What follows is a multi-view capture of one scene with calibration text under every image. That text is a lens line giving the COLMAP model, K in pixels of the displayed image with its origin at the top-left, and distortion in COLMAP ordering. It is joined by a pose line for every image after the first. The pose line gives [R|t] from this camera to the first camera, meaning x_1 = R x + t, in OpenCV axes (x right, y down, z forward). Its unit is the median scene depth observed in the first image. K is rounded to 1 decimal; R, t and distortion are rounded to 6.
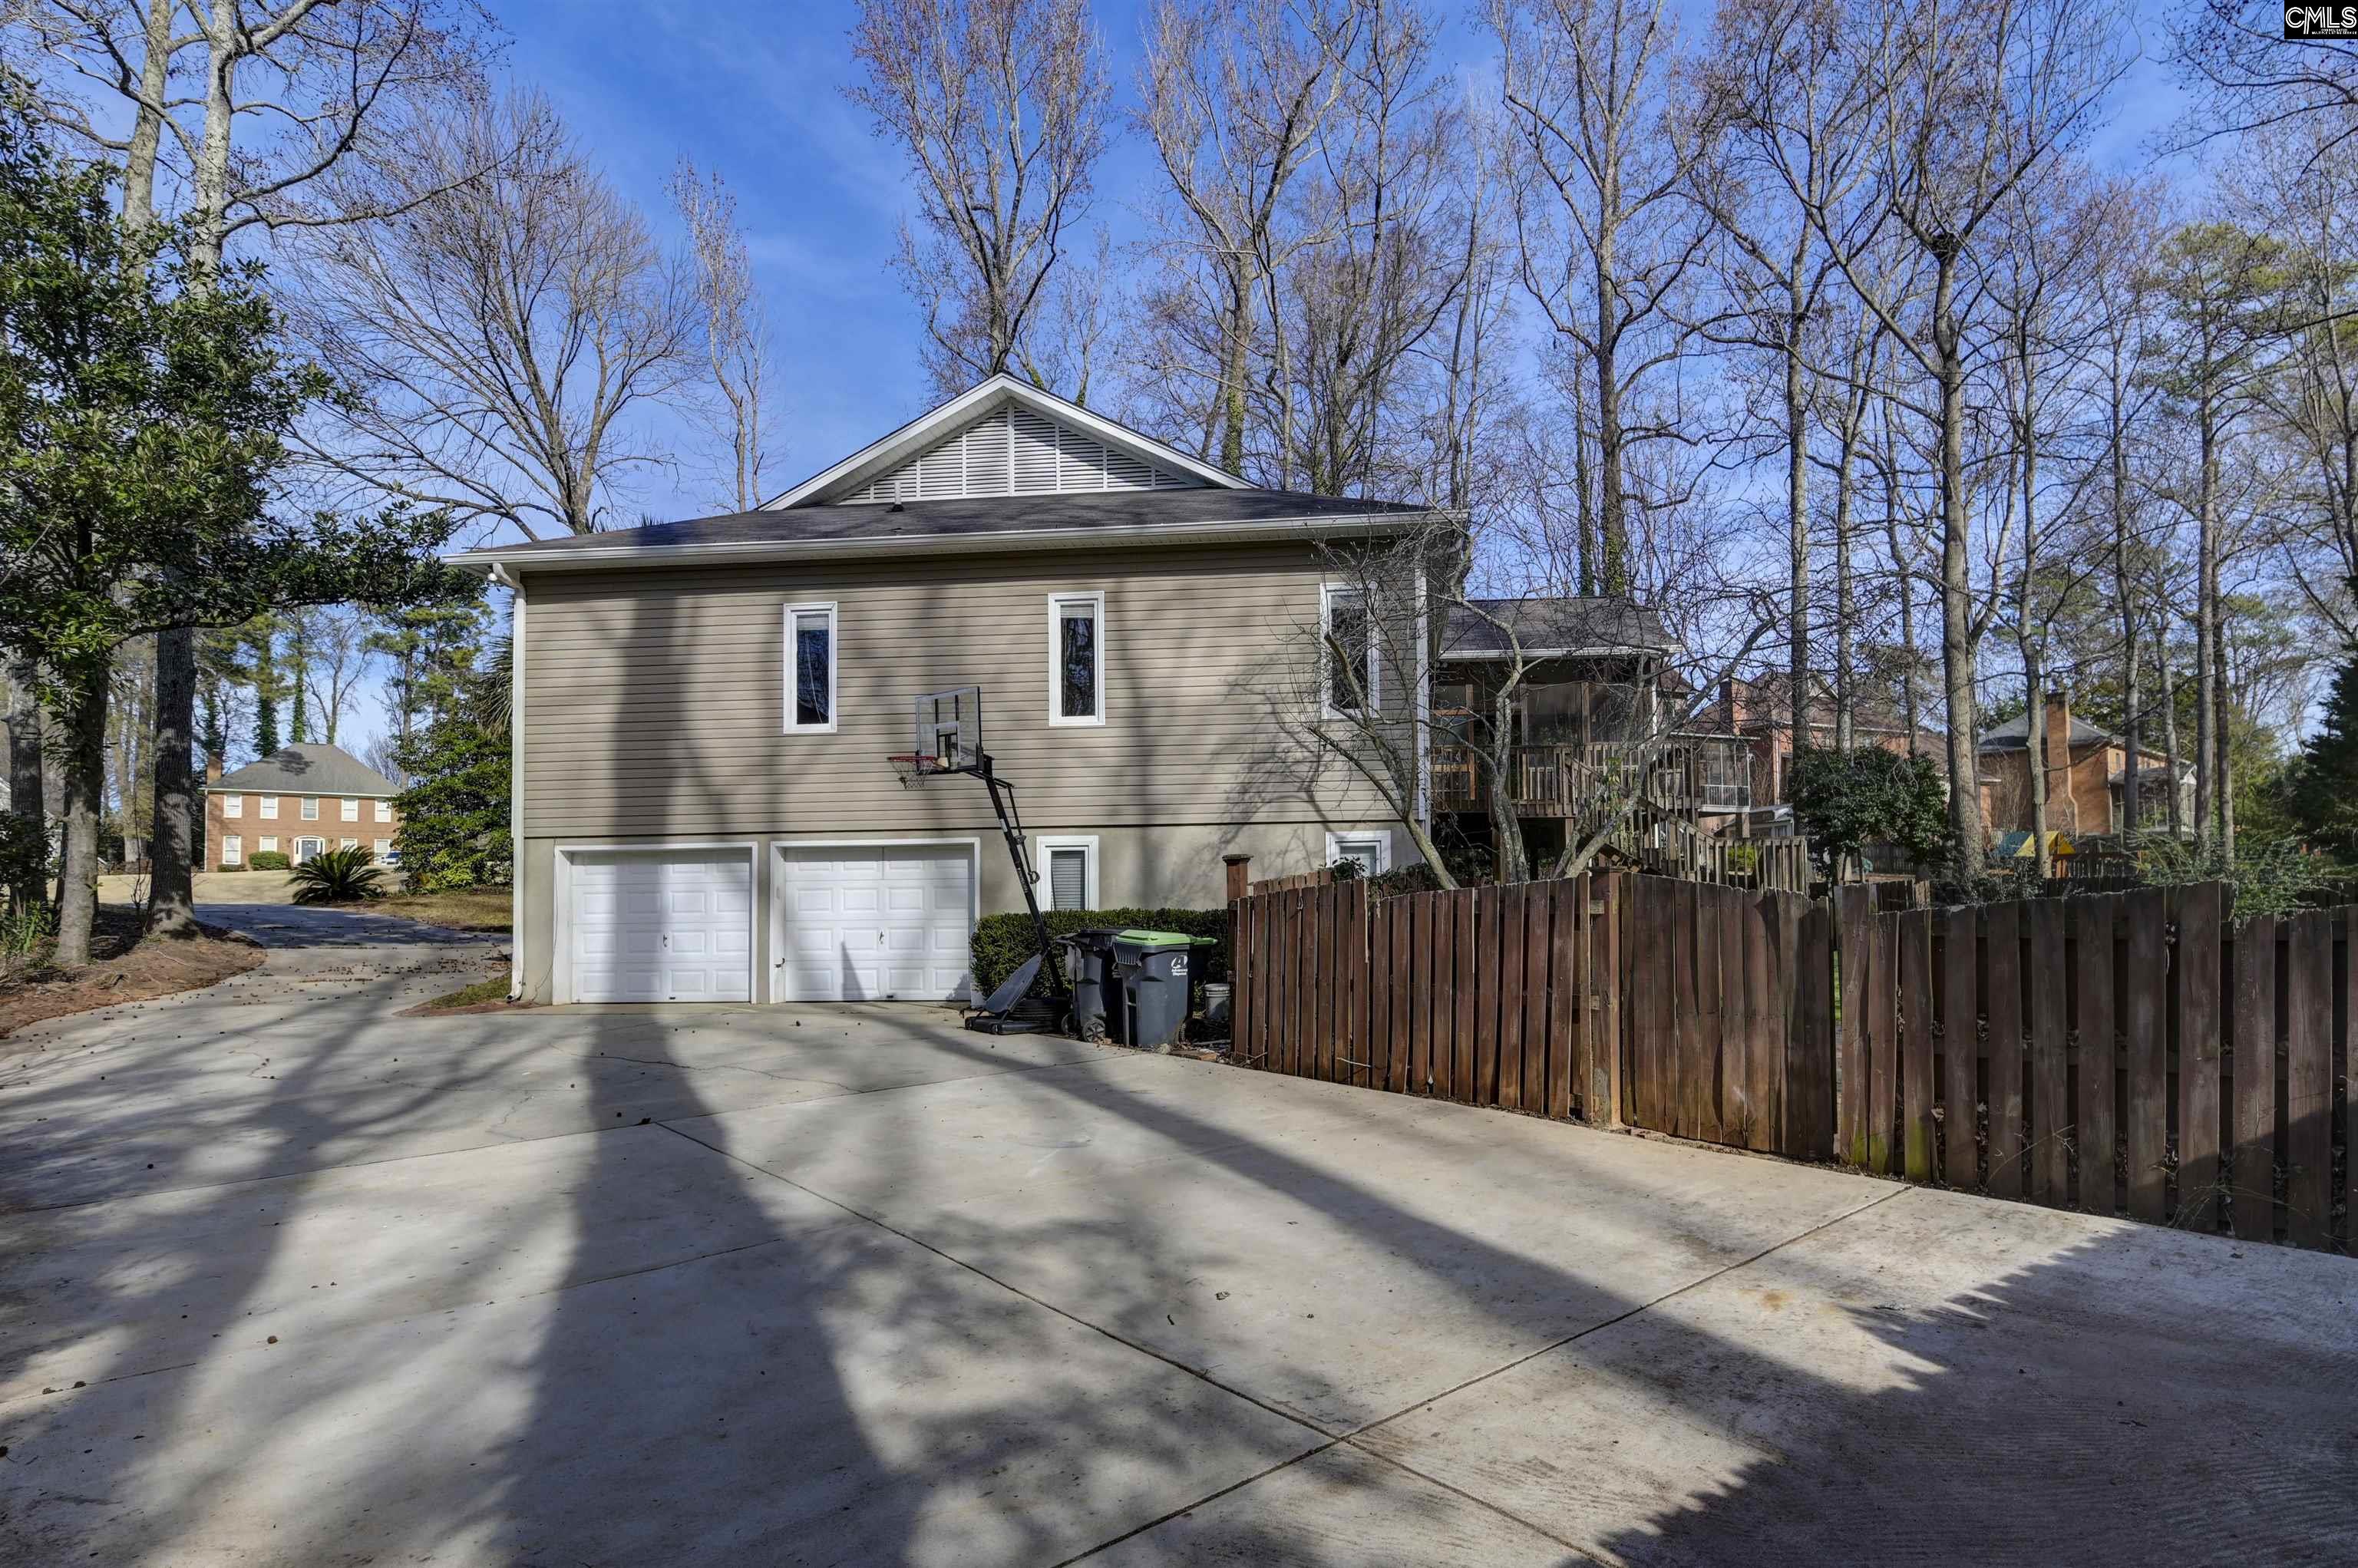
lens RADIAL K [[1173.0, 0, 1265.7], [0, 1173.0, 870.4], [0, 0, 1]] dist [0.006376, -0.006700]
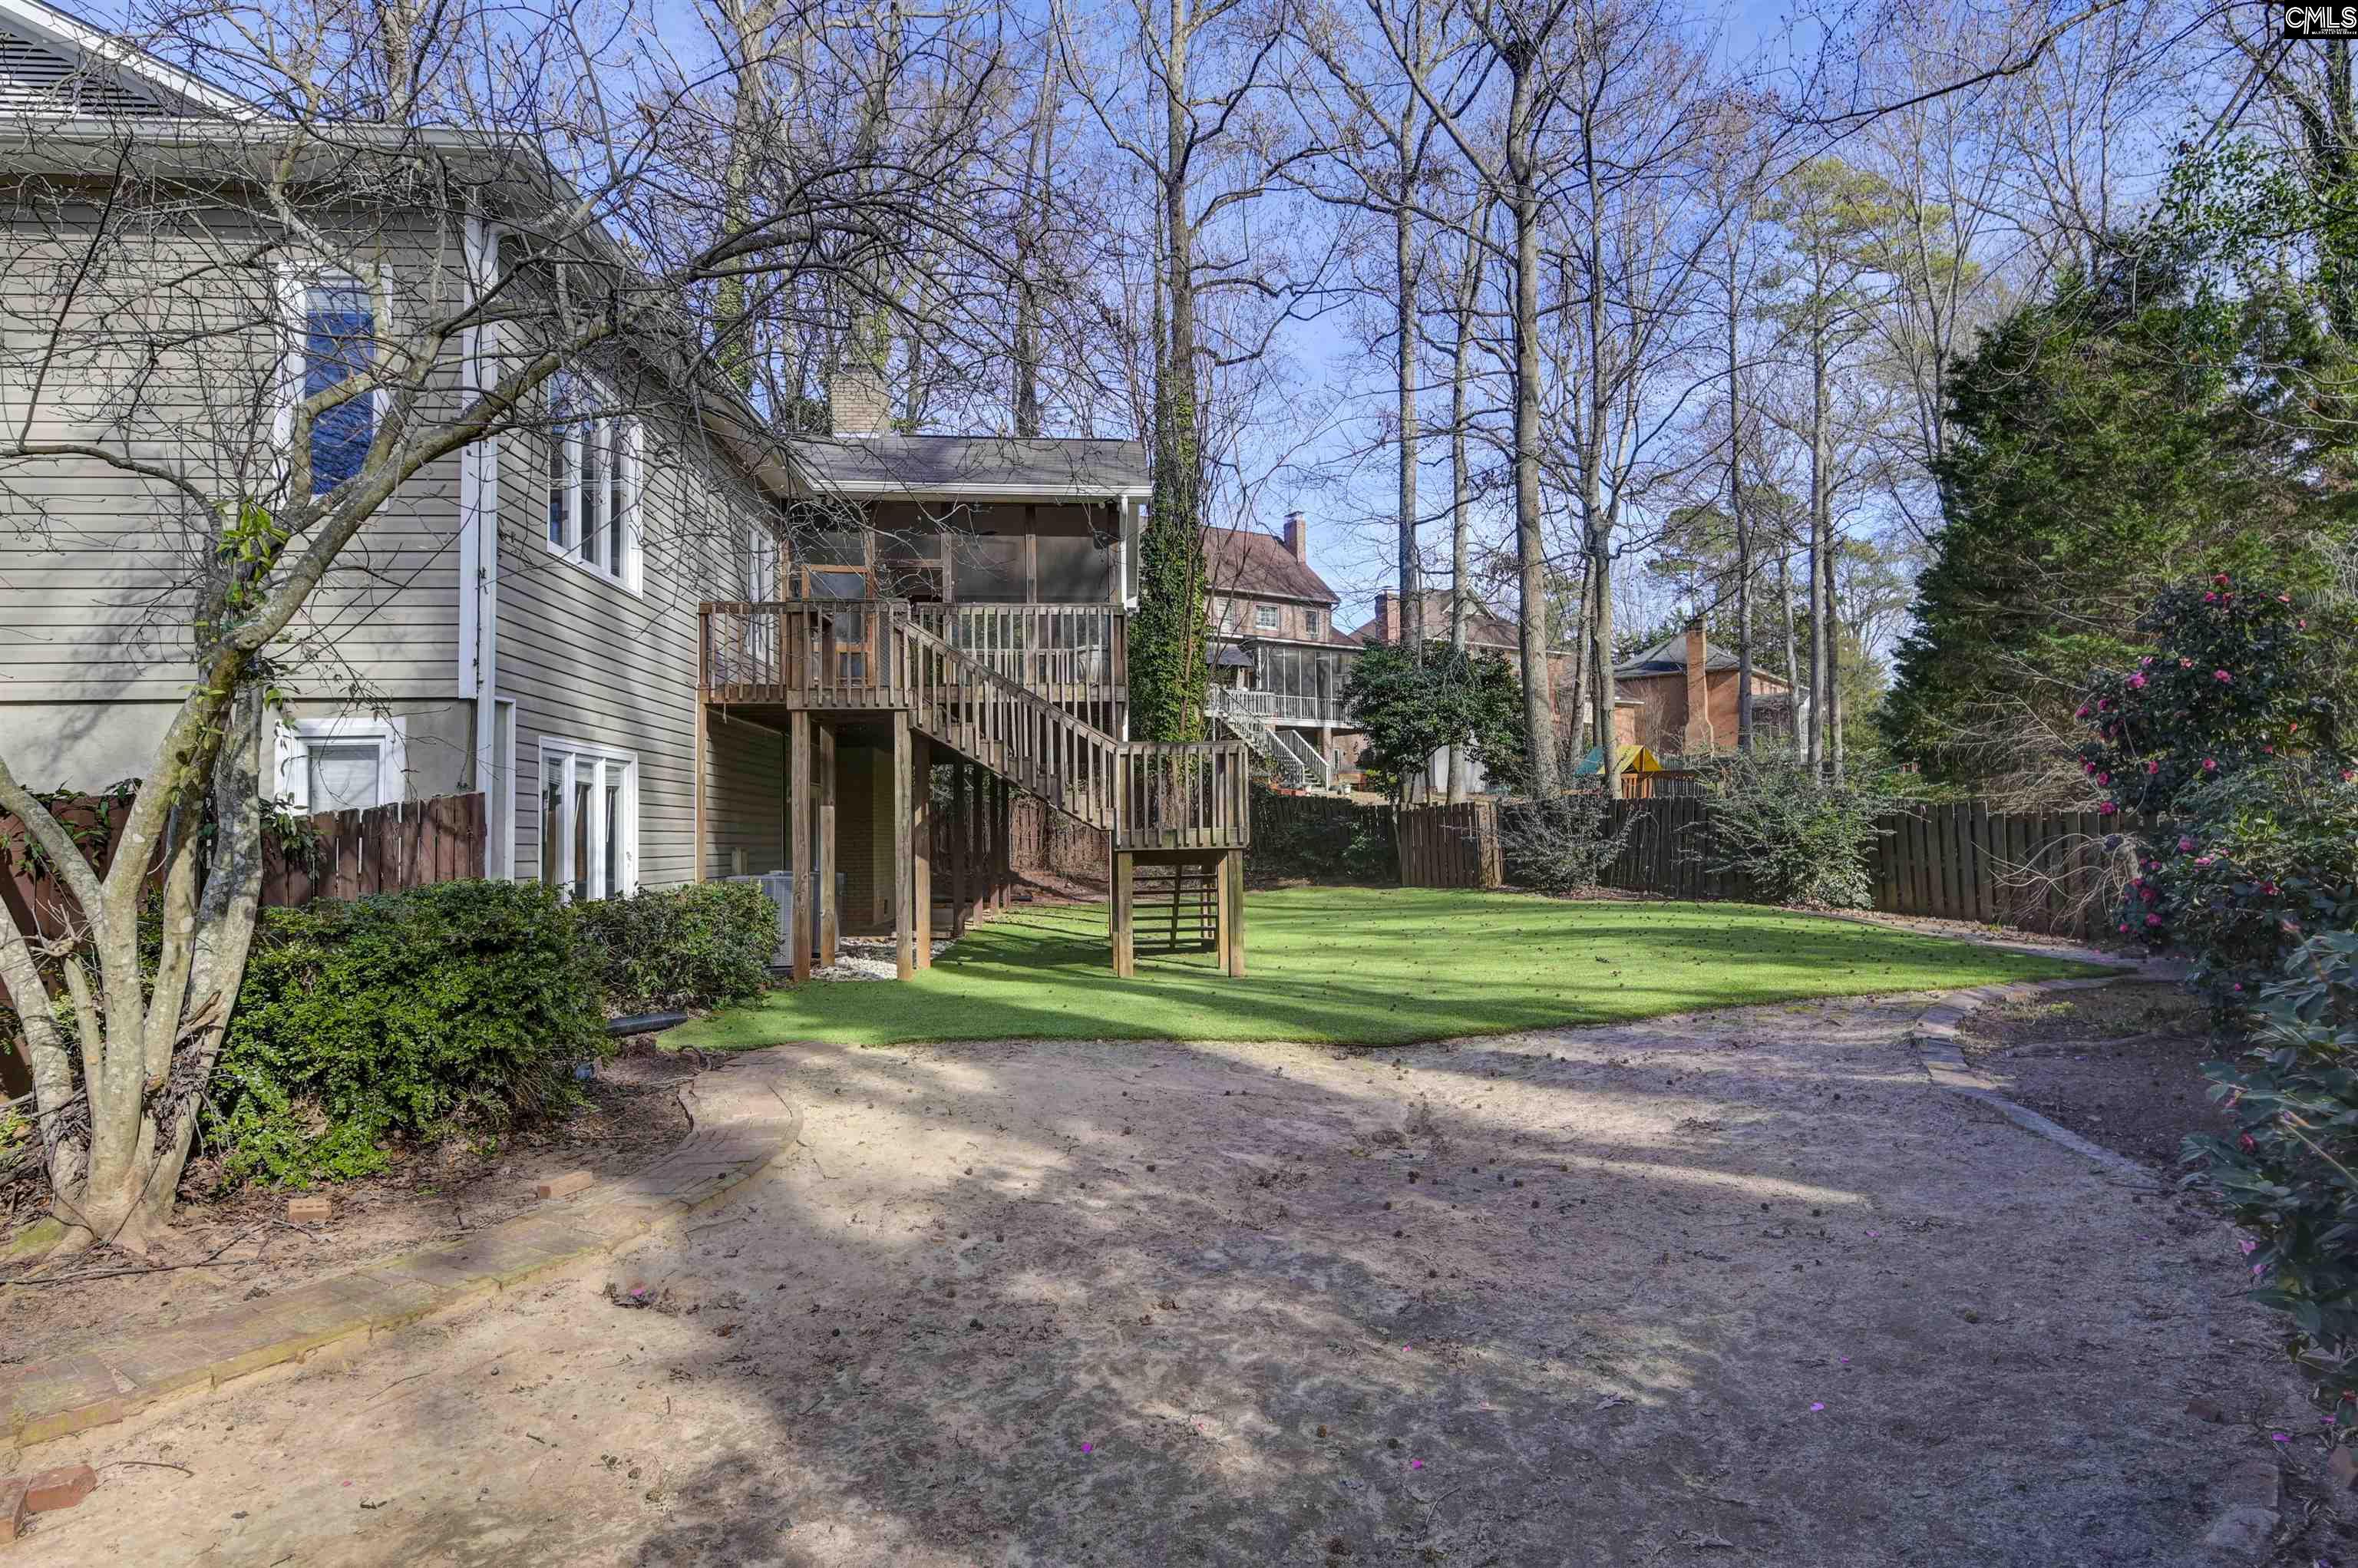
lens RADIAL K [[1173.0, 0, 1209.3], [0, 1173.0, 794.4], [0, 0, 1]] dist [0.006376, -0.006700]
pose [[0.982417, -0.001806, 0.186690, 0.086367], [0.001311, 0.999995, 0.002772, 0.000226], [-0.186694, -0.002479, 0.982415, 0.090029]]
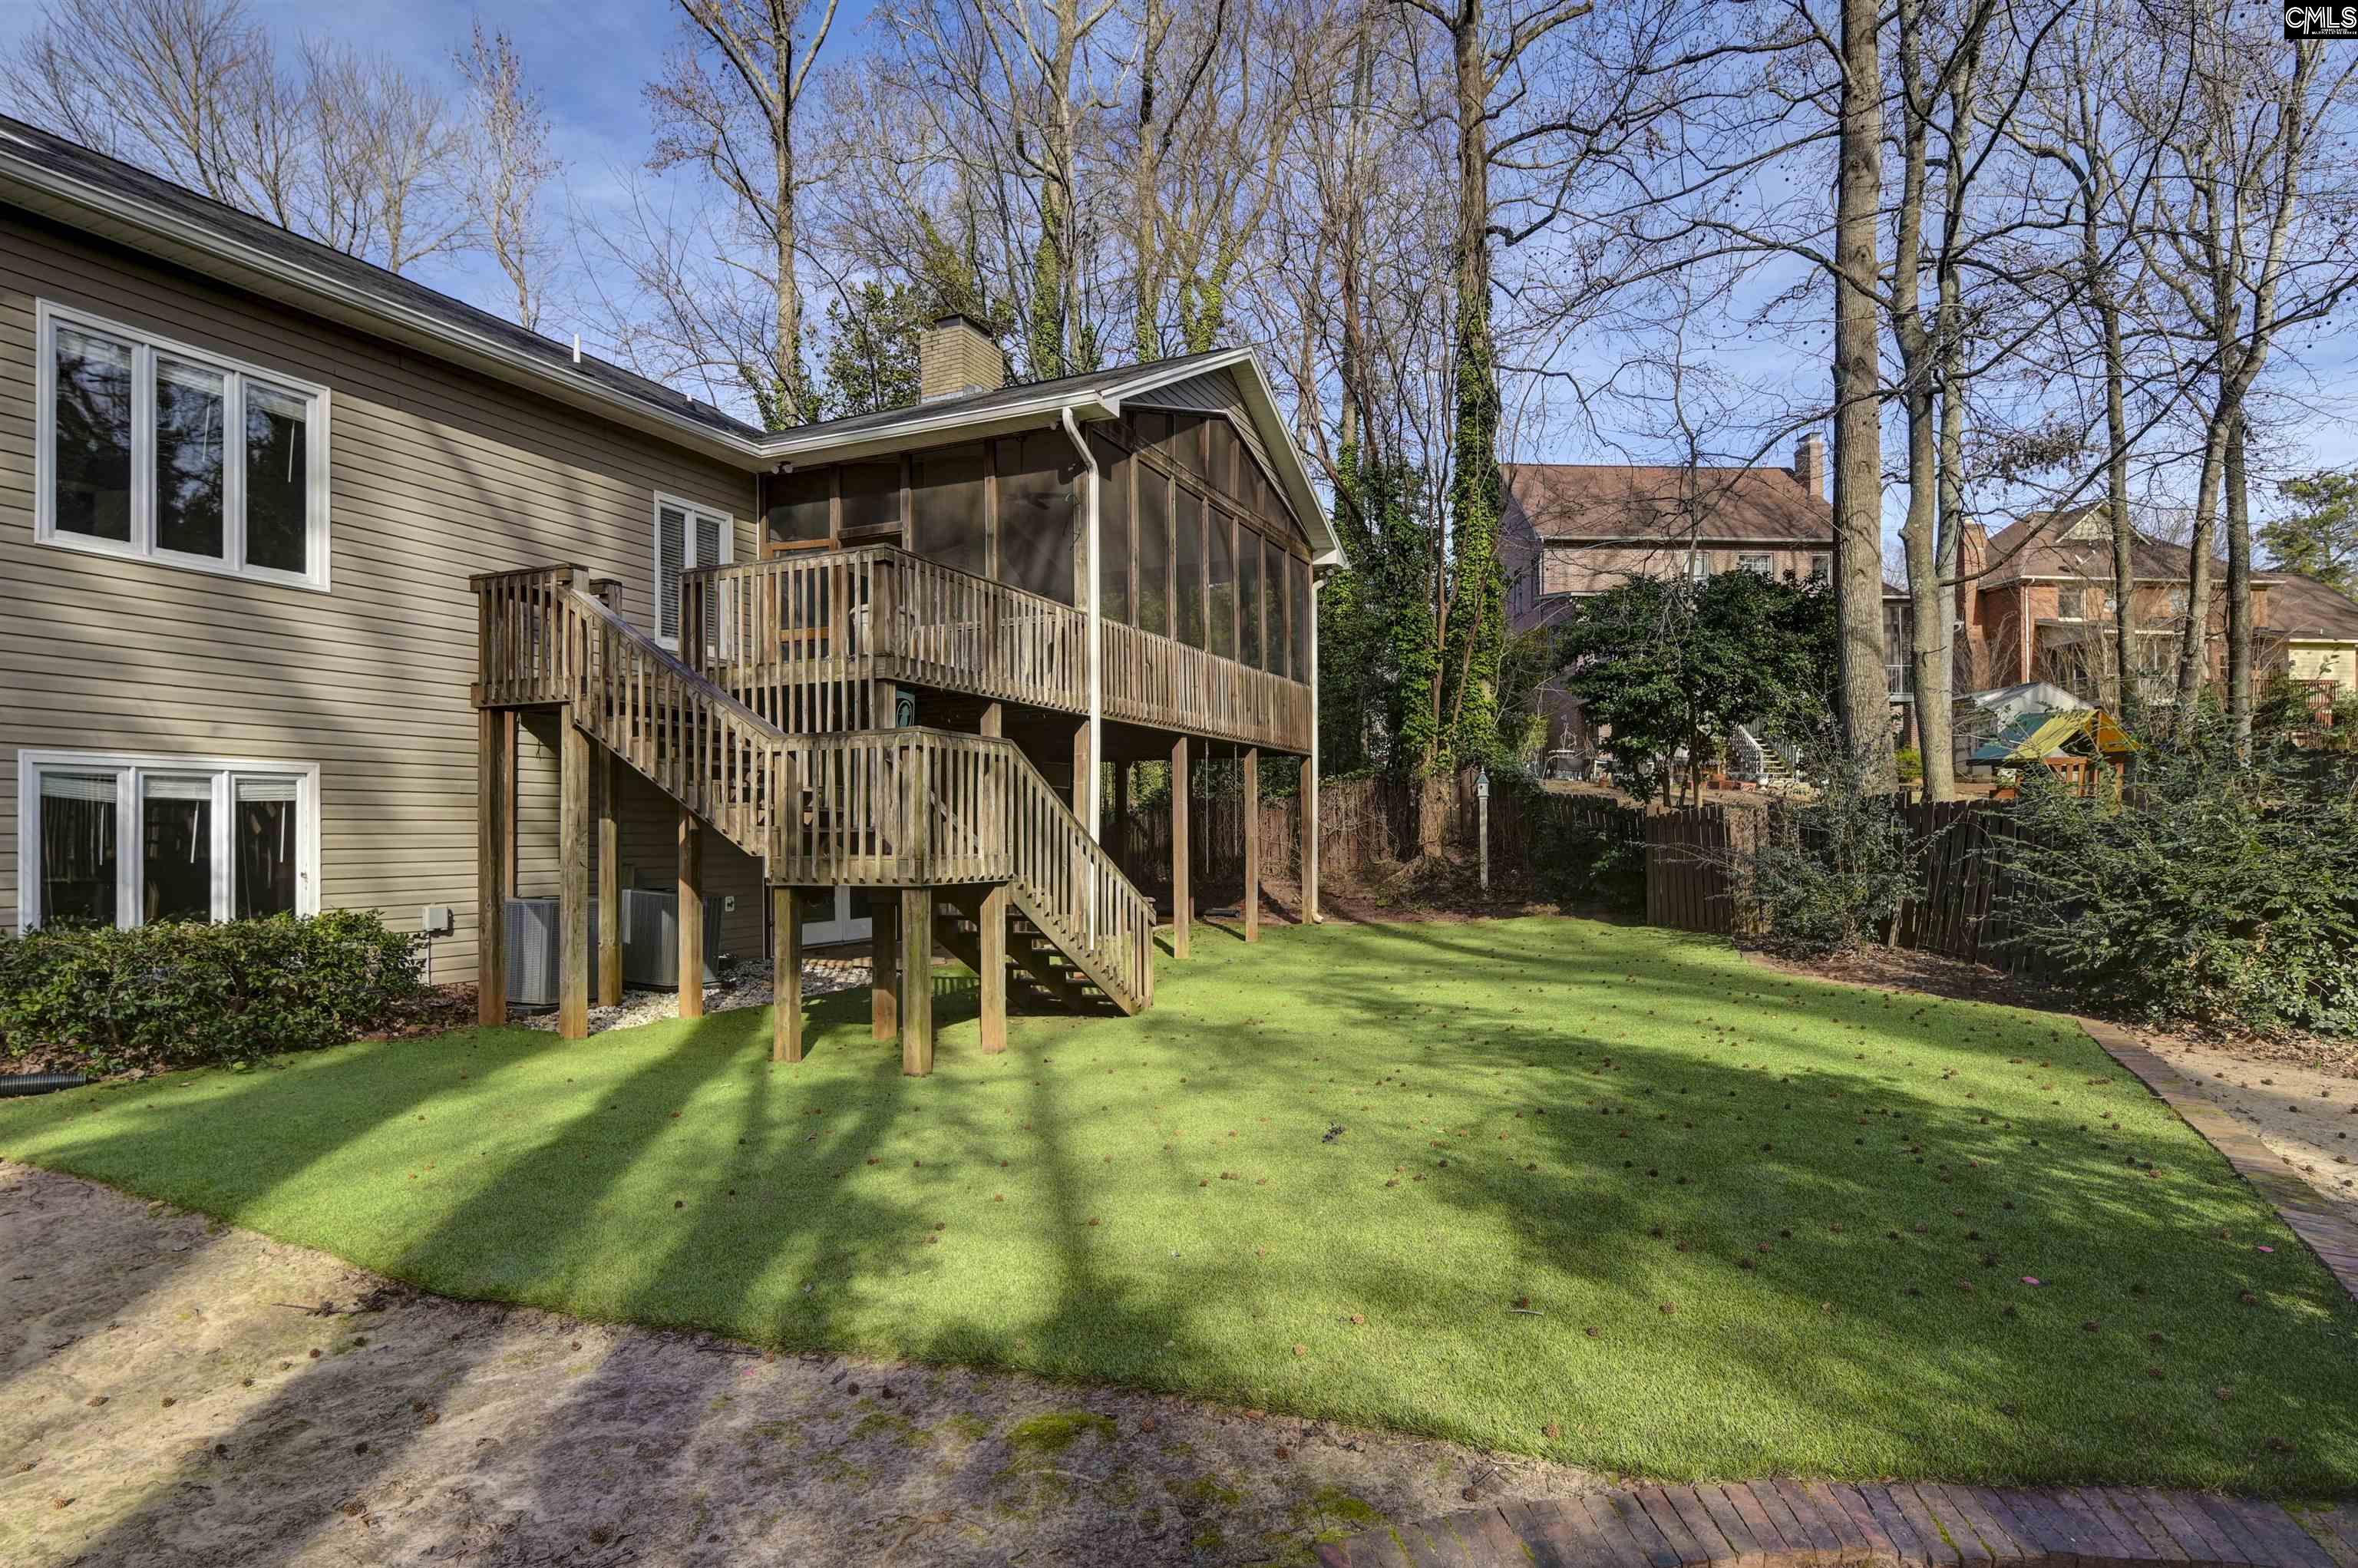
lens RADIAL K [[1173.0, 0, 1162.1], [0, 1173.0, 832.4], [0, 0, 1]] dist [0.006376, -0.006700]
pose [[0.951044, 0.001565, -0.309052, 0.190113], [0.010759, 0.999213, 0.038170, -0.001110], [0.308869, -0.039627, 0.950279, 0.161670]]
